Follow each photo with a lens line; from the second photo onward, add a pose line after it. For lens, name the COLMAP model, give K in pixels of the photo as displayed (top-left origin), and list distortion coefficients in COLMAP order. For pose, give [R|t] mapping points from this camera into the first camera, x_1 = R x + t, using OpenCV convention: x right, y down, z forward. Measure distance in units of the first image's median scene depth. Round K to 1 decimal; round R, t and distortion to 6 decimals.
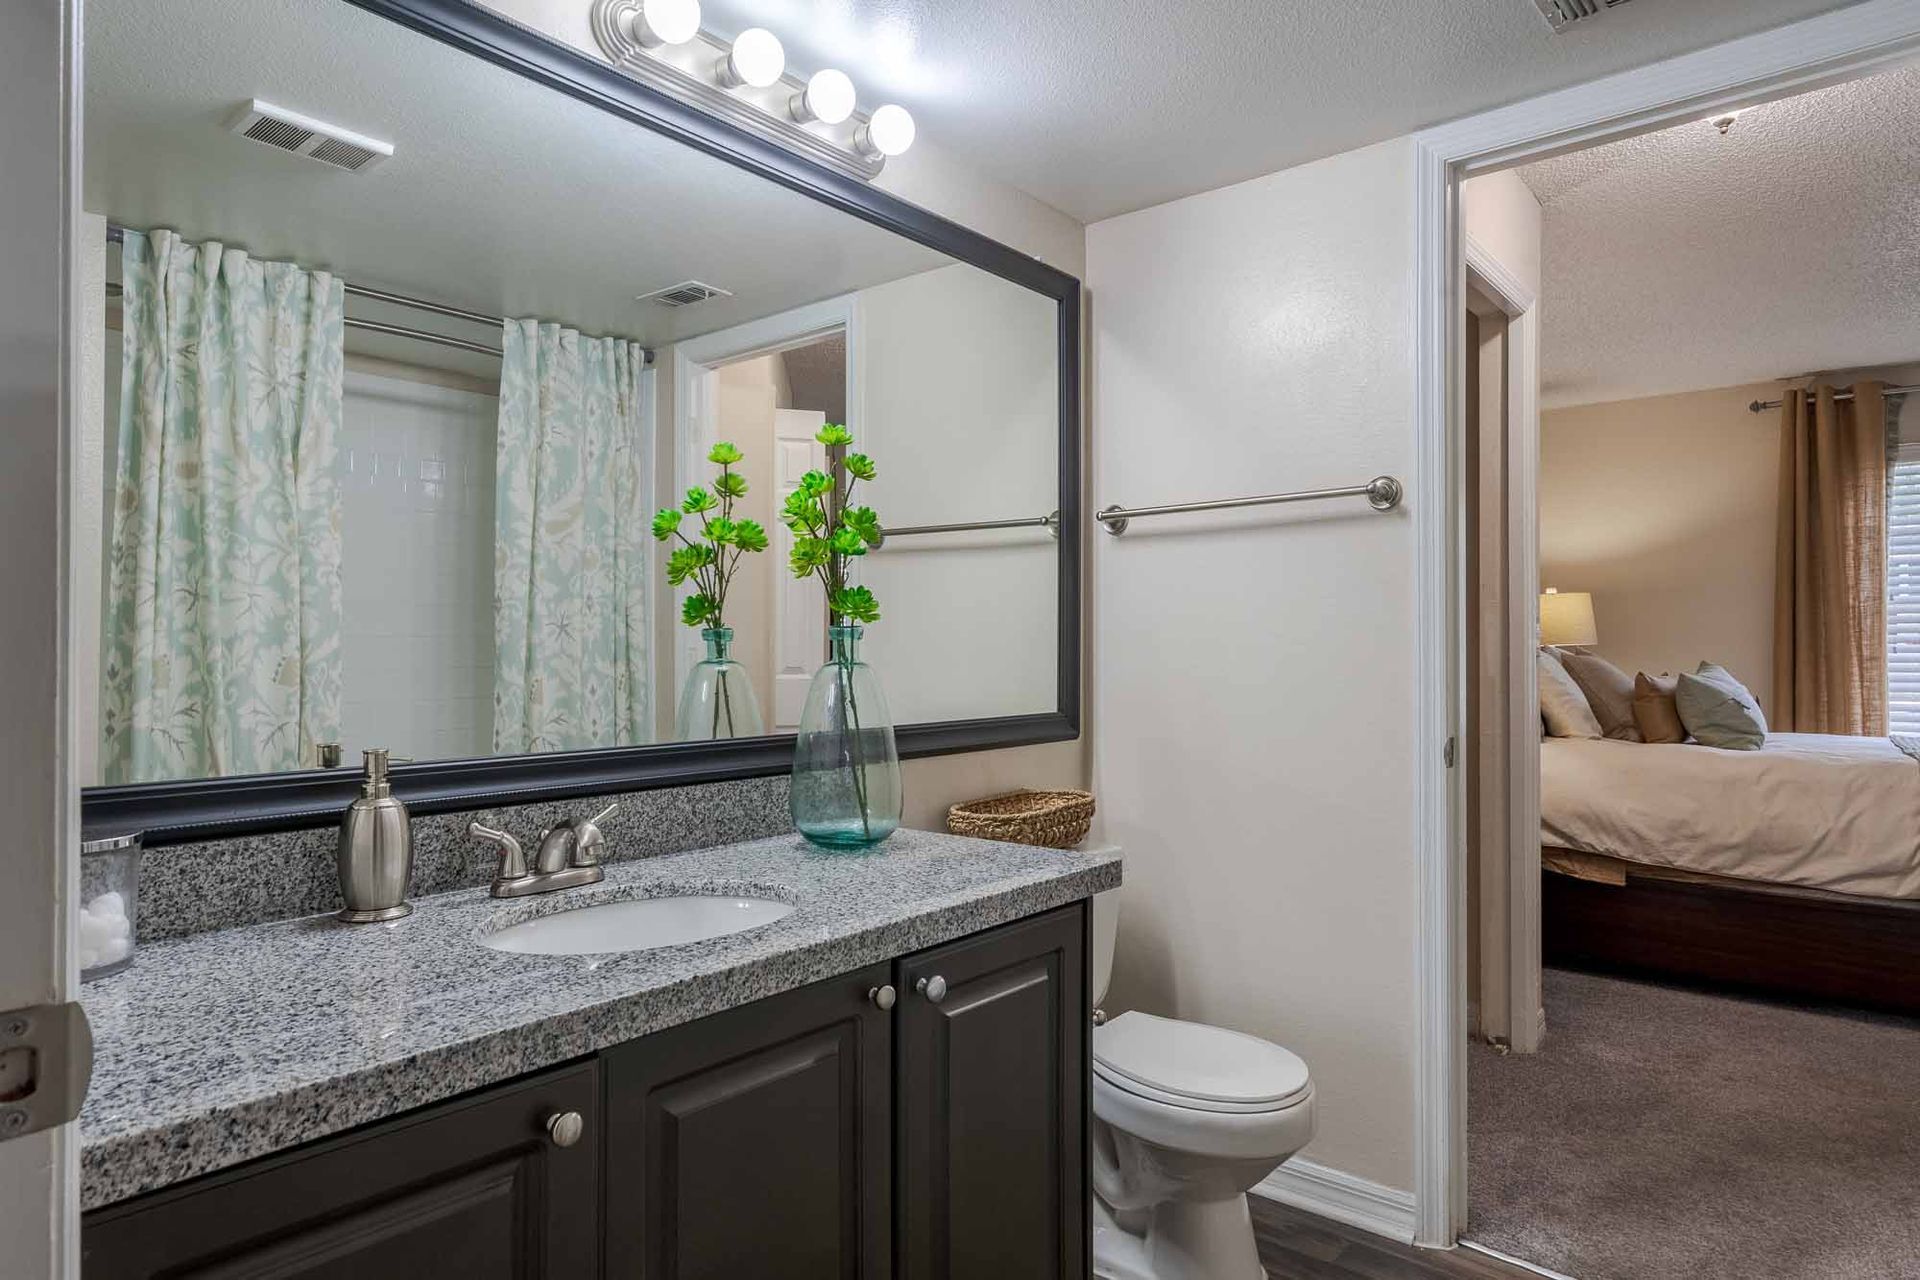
lens RADIAL K [[1091.2, 0, 951.1], [0, 1091.2, 637.5], [0, 0, 1]] dist [-0.011063, -0.000344]
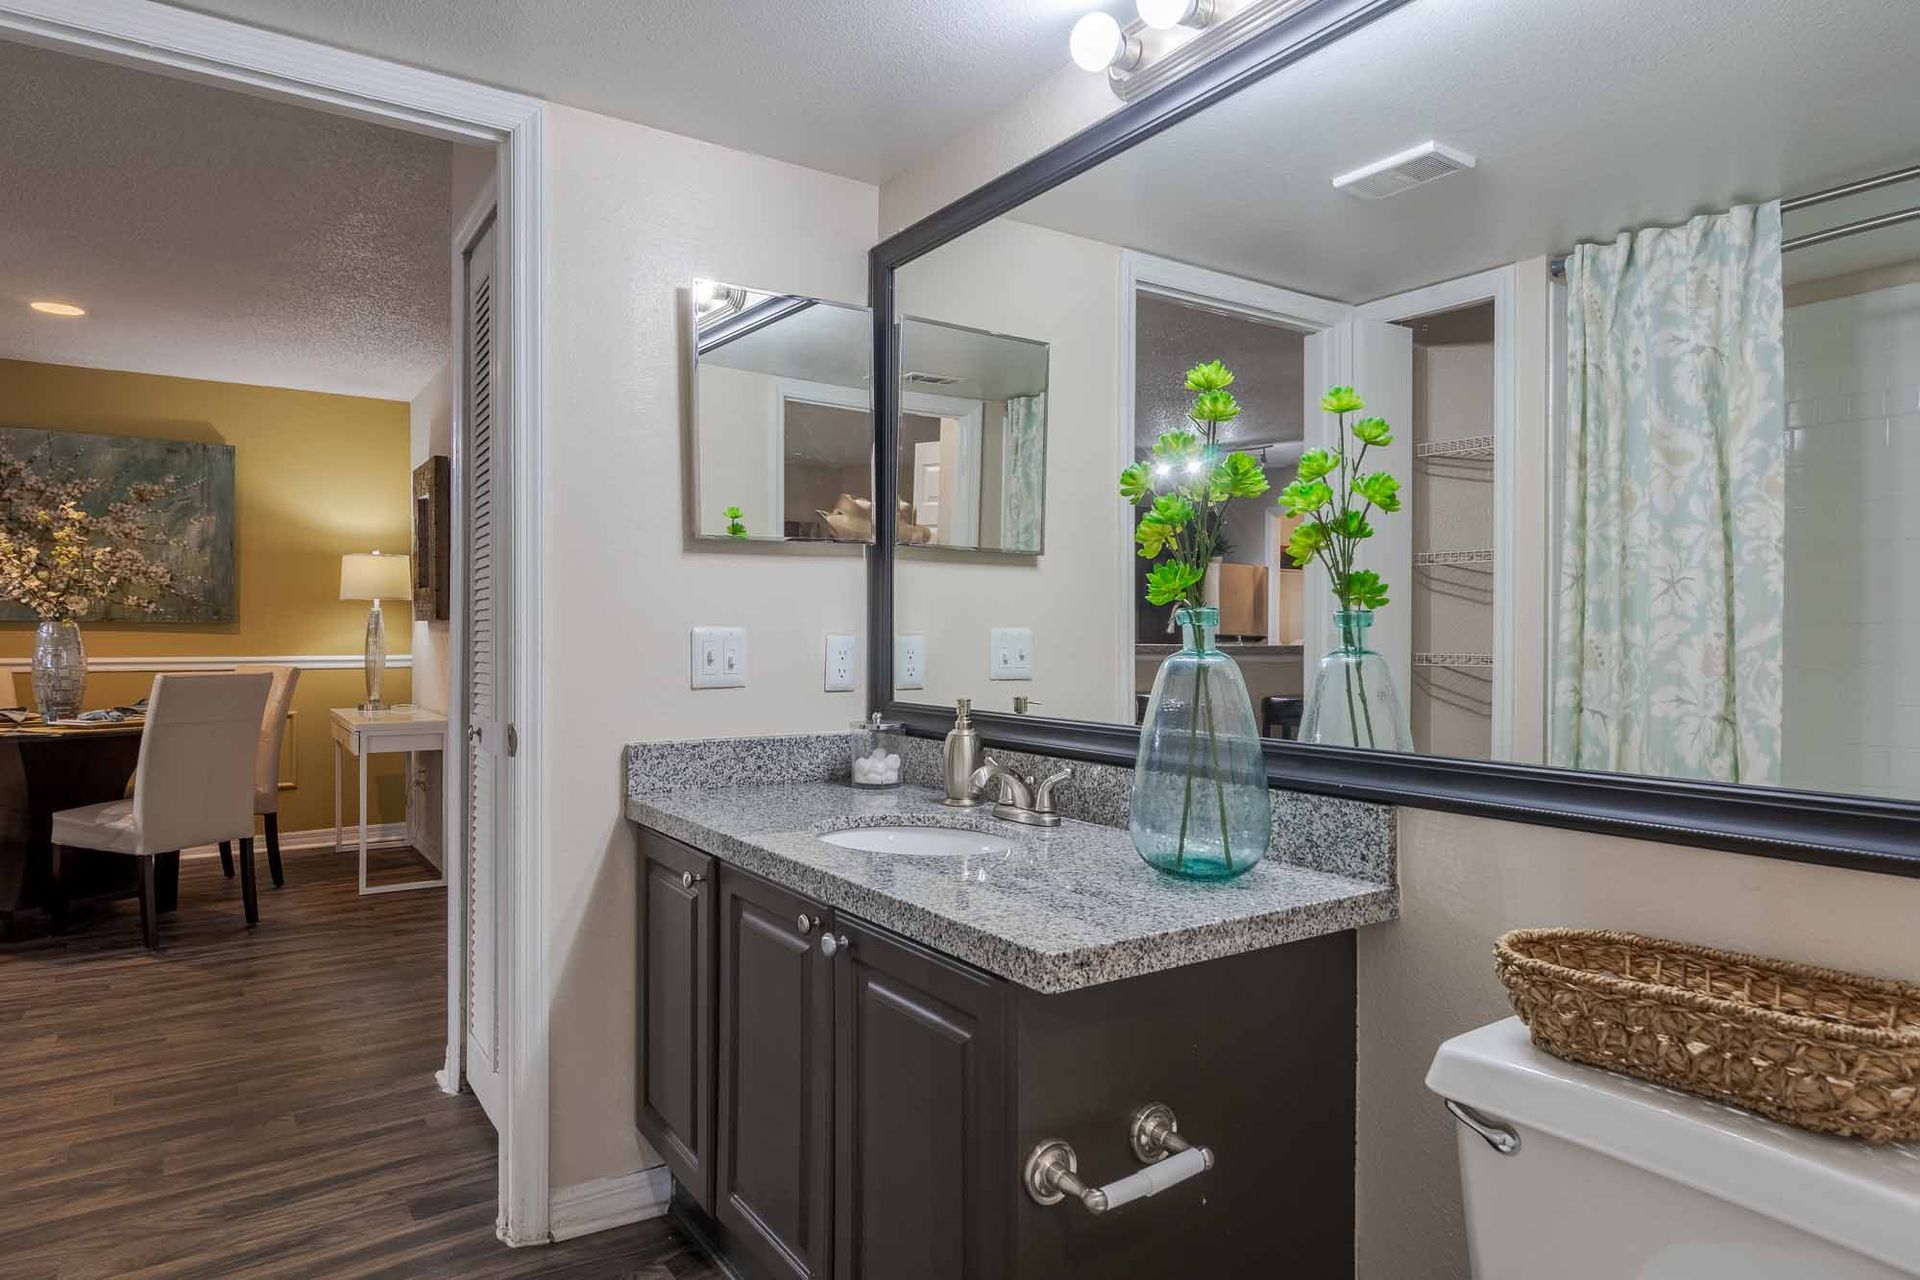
lens RADIAL K [[1091.2, 0, 946.9], [0, 1091.2, 638.6], [0, 0, 1]] dist [-0.011063, -0.000344]
pose [[-0.248274, 0.003360, -0.968684, 0.786957], [0.007359, 0.999972, 0.001582, 0.012037], [0.968662, -0.006736, -0.248292, 1.080802]]
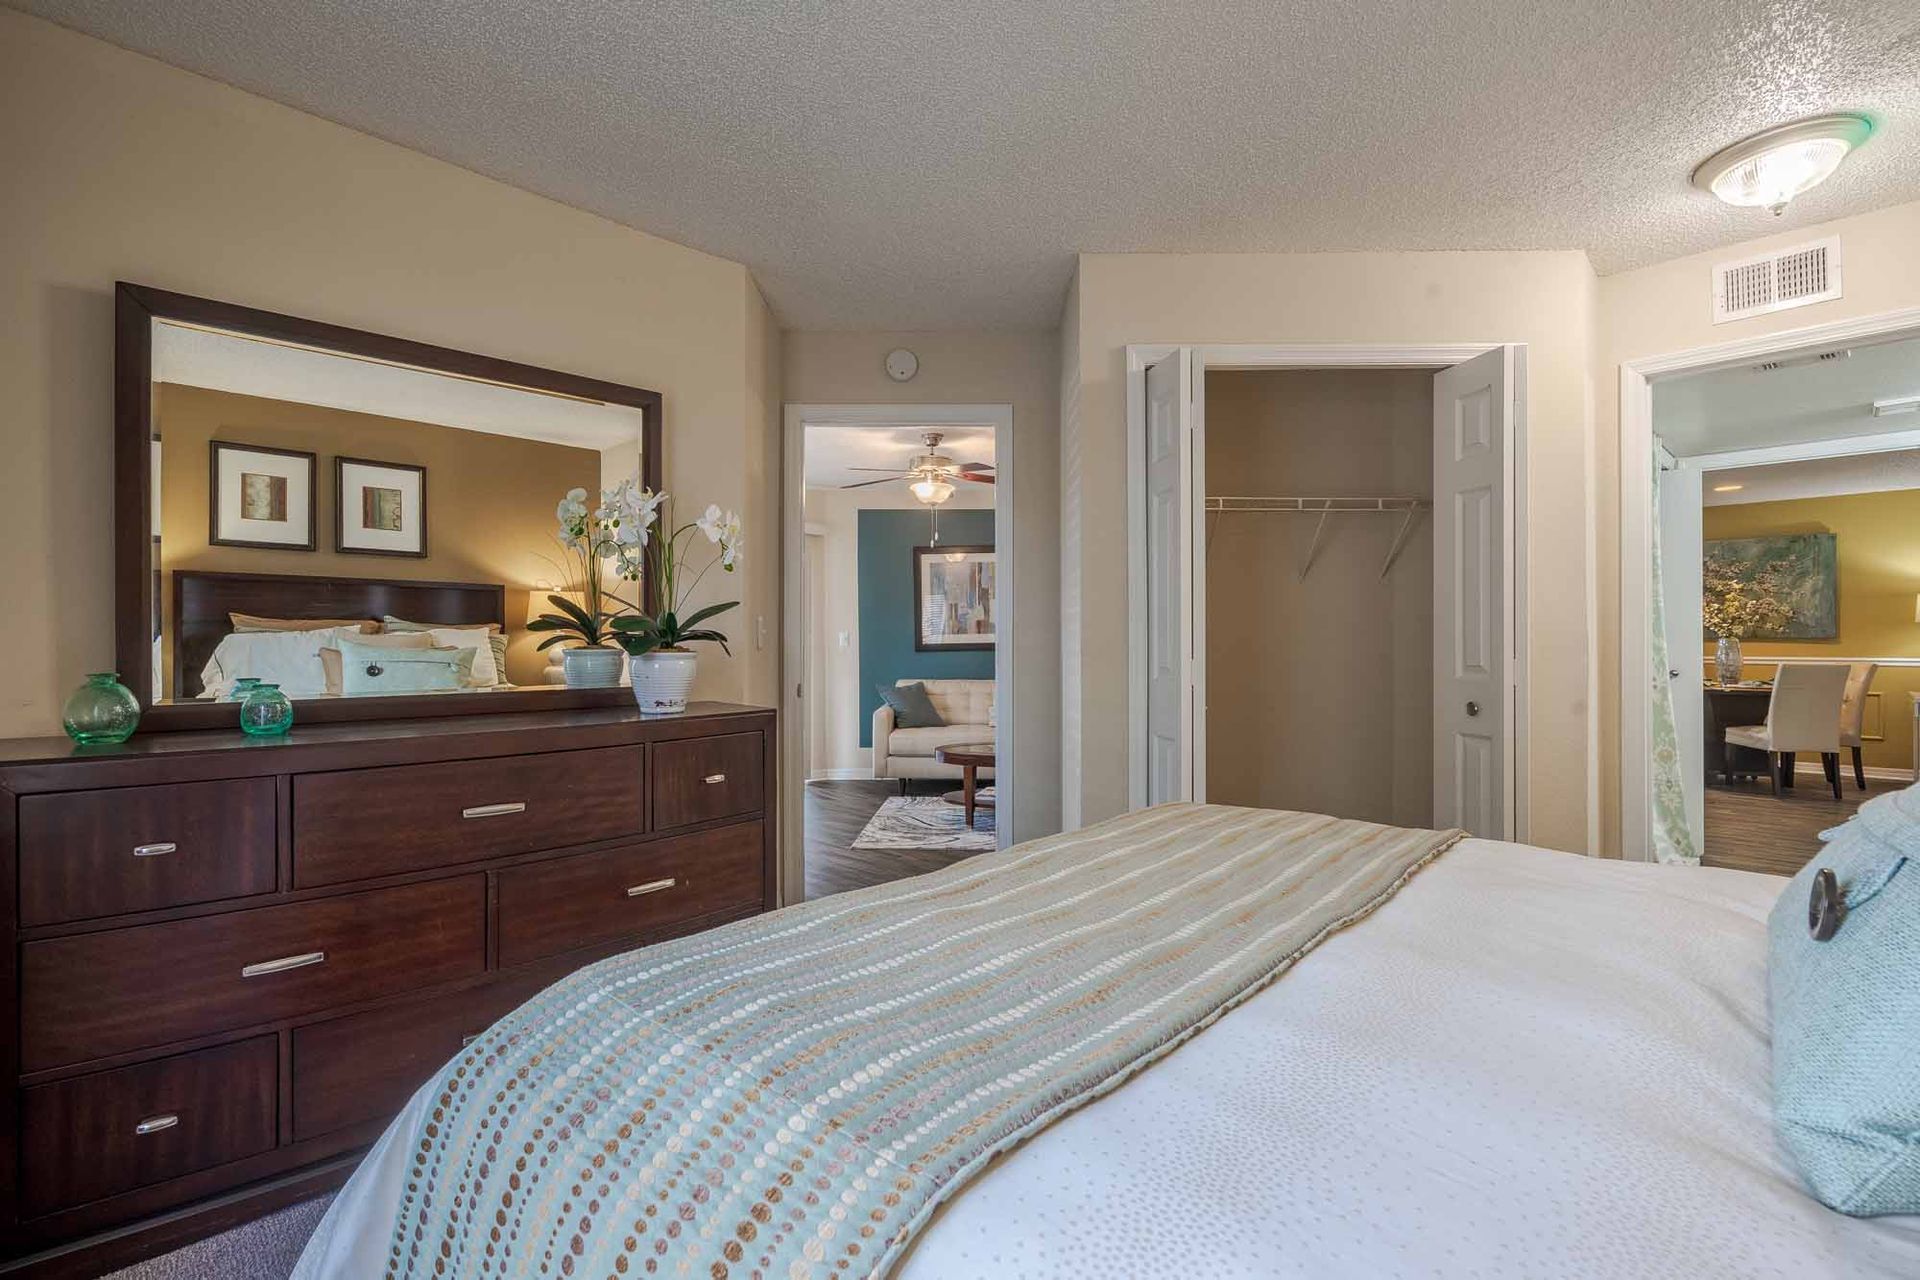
lens RADIAL K [[921.4, 0, 913.0], [0, 921.4, 634.8], [0, 0, 1]] dist [0.002557, 0.000302]
pose [[-0.996774, -0.001953, 0.080238, 1.390302], [-0.003126, 0.999890, -0.014502, 0.015481], [-0.080201, -0.014706, -0.996670, 1.865518]]
